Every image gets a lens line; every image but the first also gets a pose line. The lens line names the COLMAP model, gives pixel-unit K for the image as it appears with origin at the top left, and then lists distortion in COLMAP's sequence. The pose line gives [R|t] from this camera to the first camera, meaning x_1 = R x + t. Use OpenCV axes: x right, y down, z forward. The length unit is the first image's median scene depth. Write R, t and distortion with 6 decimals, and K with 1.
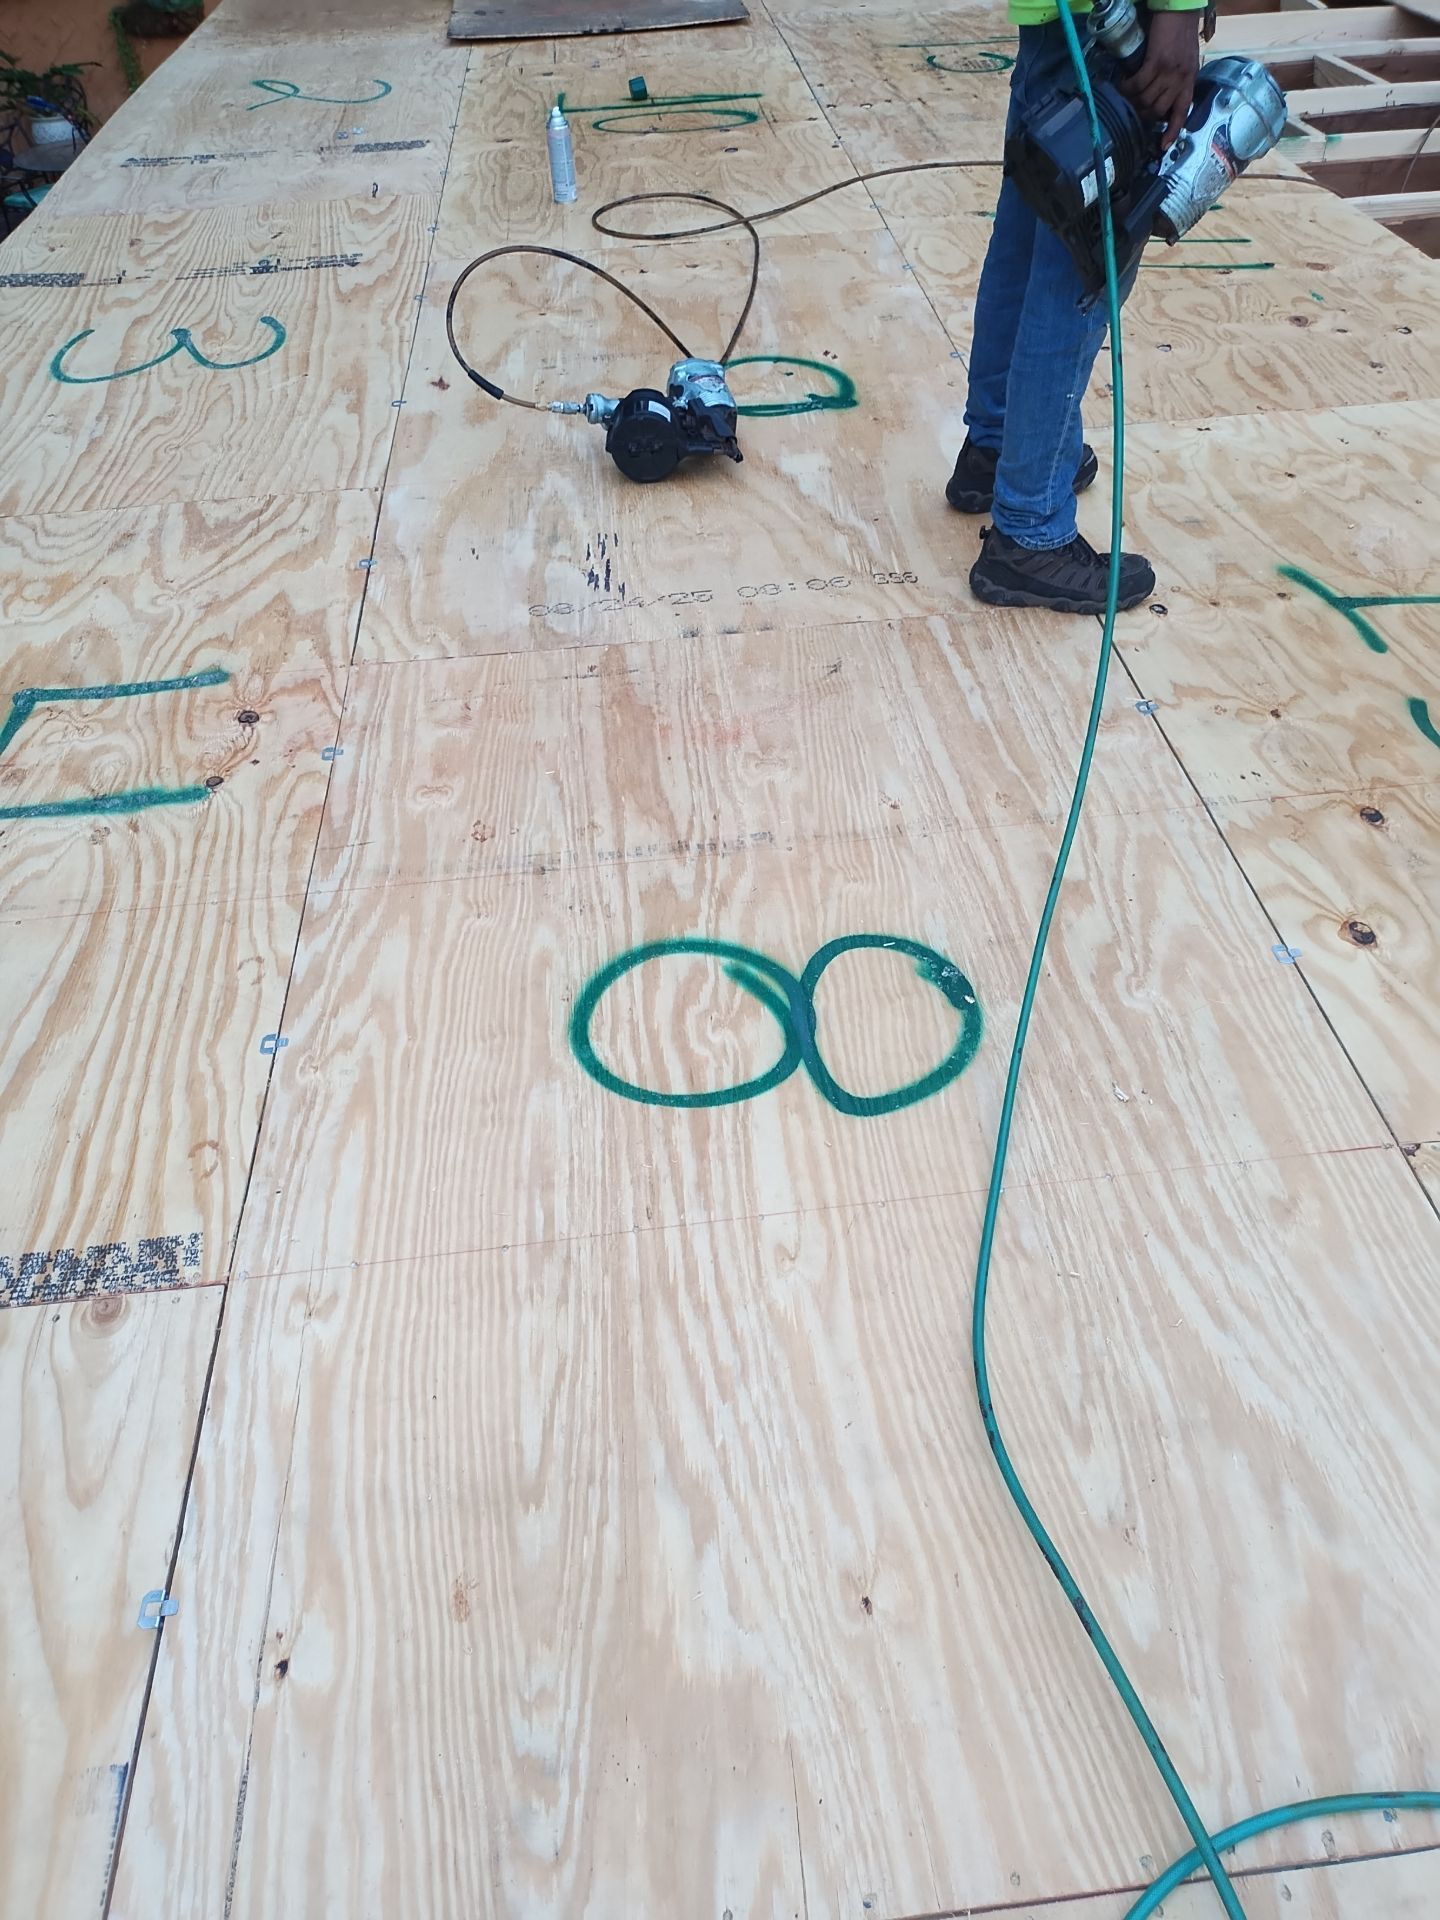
lens RADIAL K [[1460.2, 0, 720.0], [0, 1460.2, 960.0], [0, 0, 1]] dist [0.010992, -0.004375]
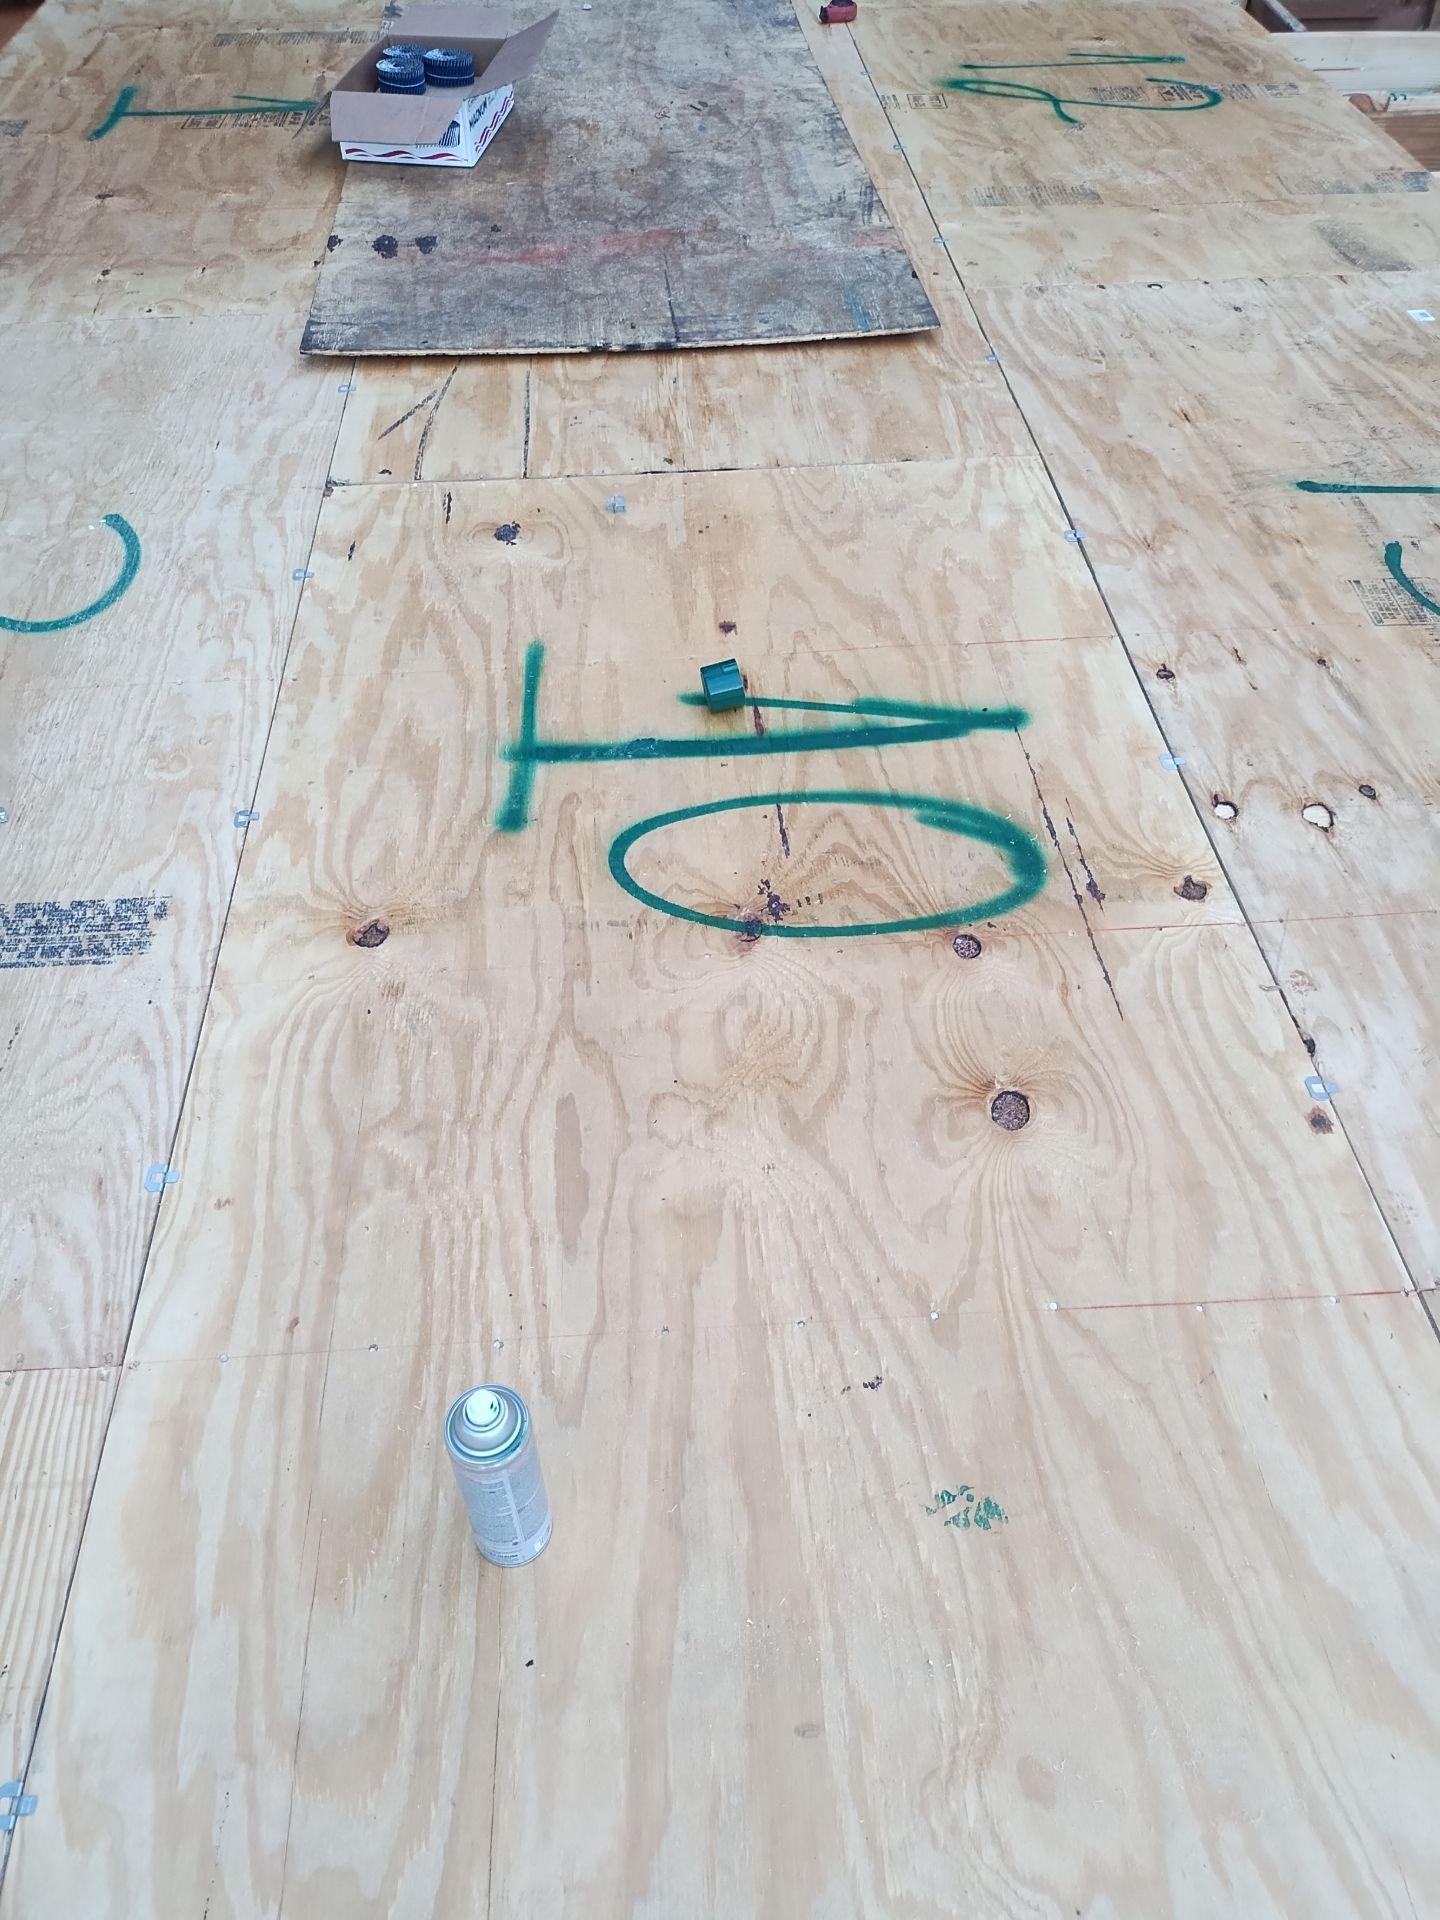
lens RADIAL K [[1439.0, 0, 720.4], [0, 1439.0, 972.1], [0, 0, 1]] dist [0.068712, -0.097256]
pose [[0.999037, 0.038826, 0.020432, -0.075539], [-0.040295, 0.996201, 0.077199, -0.669699], [-0.017357, -0.077948, 0.996806, 0.731786]]
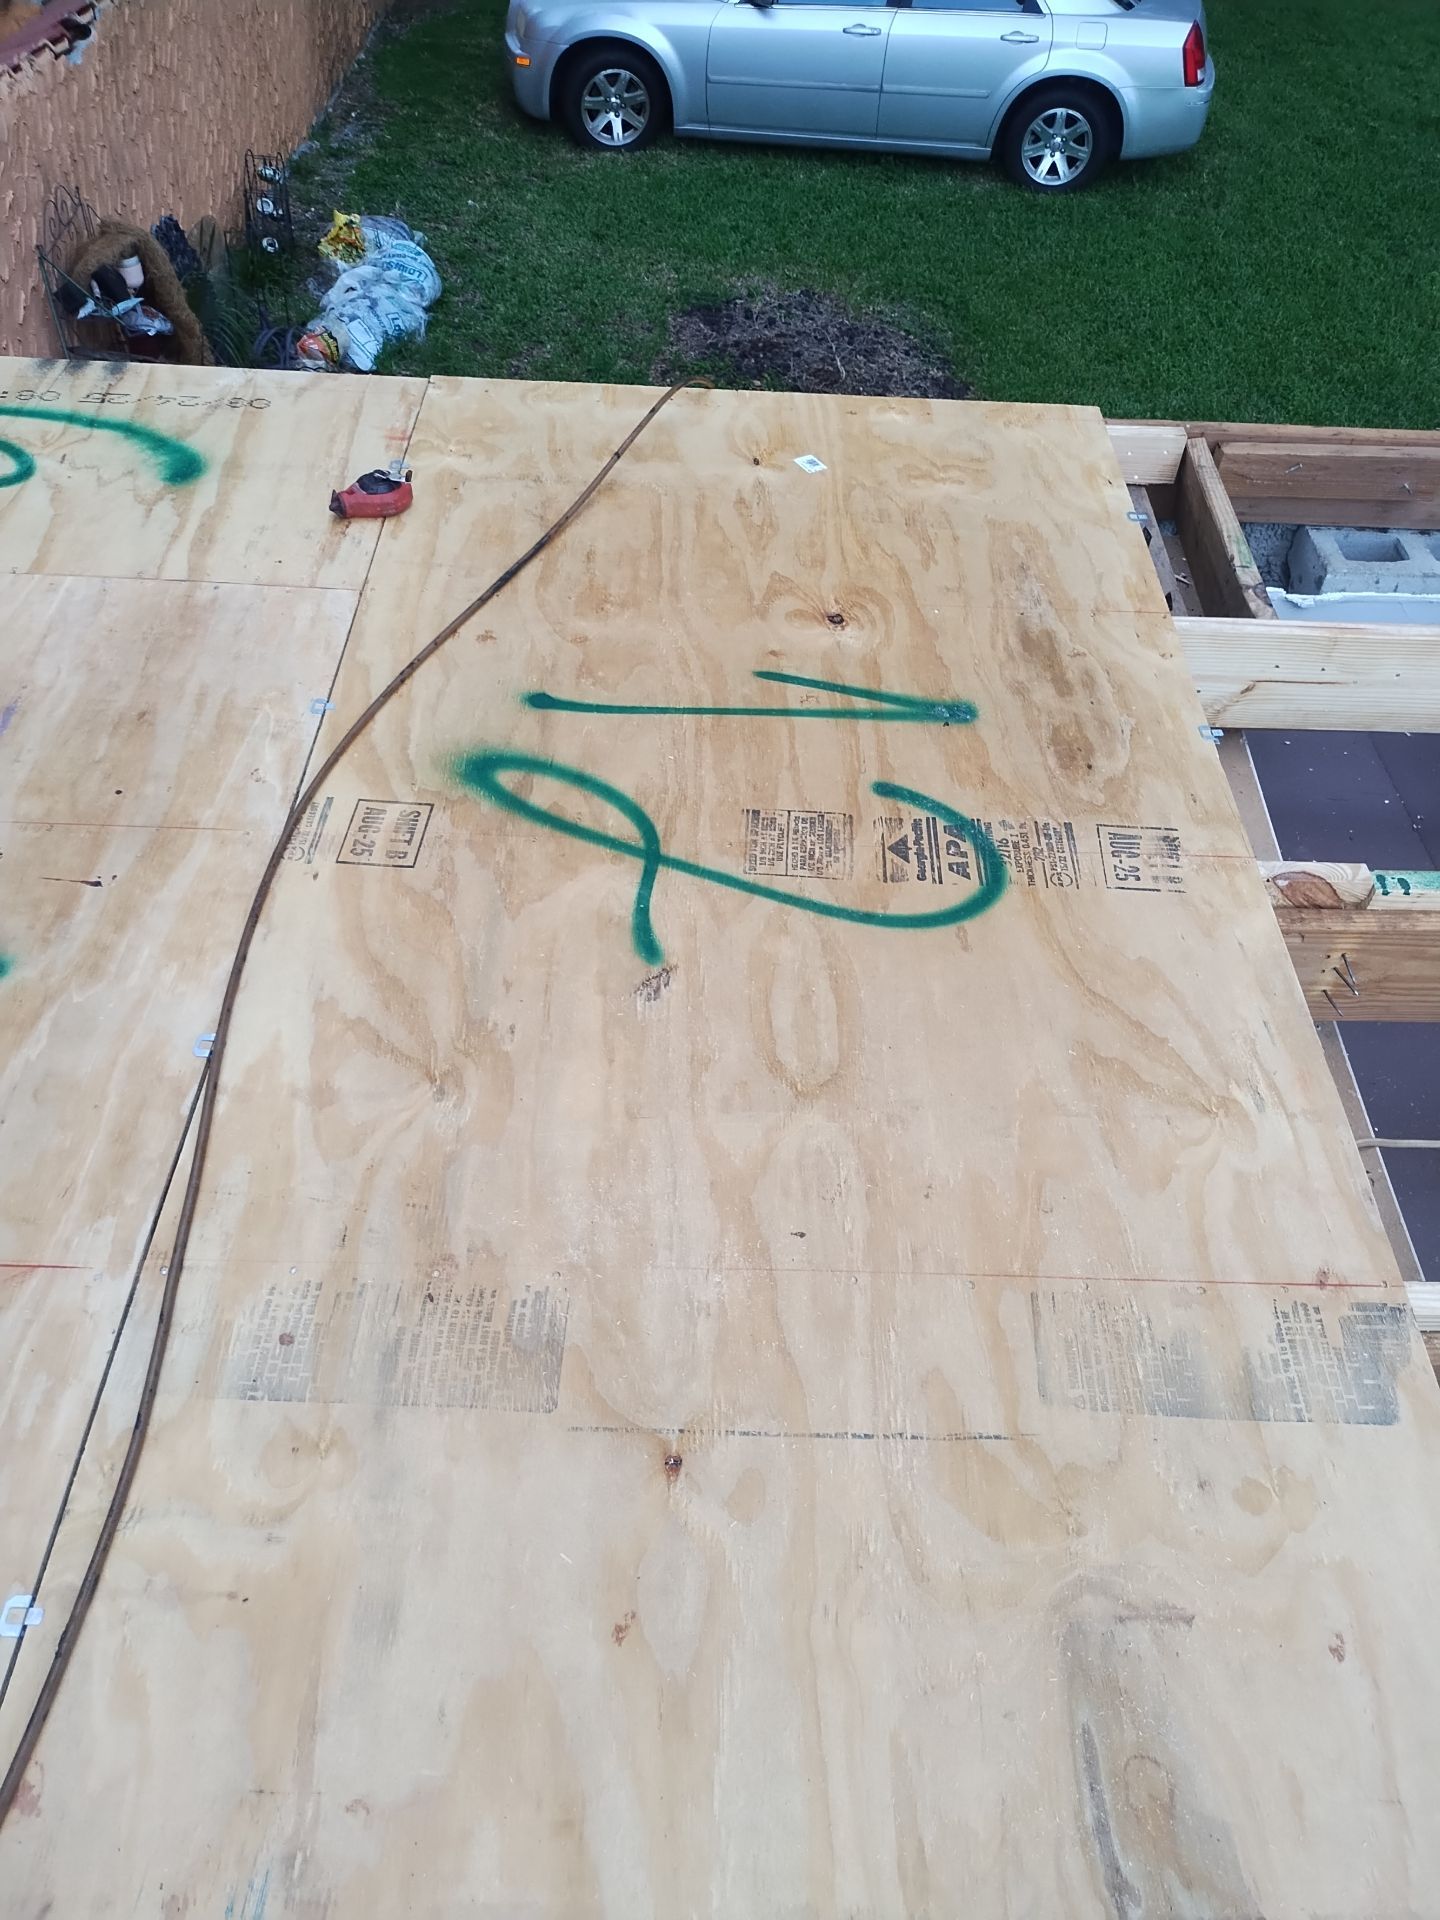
lens RADIAL K [[1451.1, 0, 723.2], [0, 1451.1, 975.5], [0, 0, 1]] dist [0.063951, -0.098390]
pose [[0.991375, 0.130854, 0.007279, 0.156975], [-0.131014, 0.988097, 0.080617, -1.162474], [0.003356, -0.080875, 0.996719, 1.254852]]
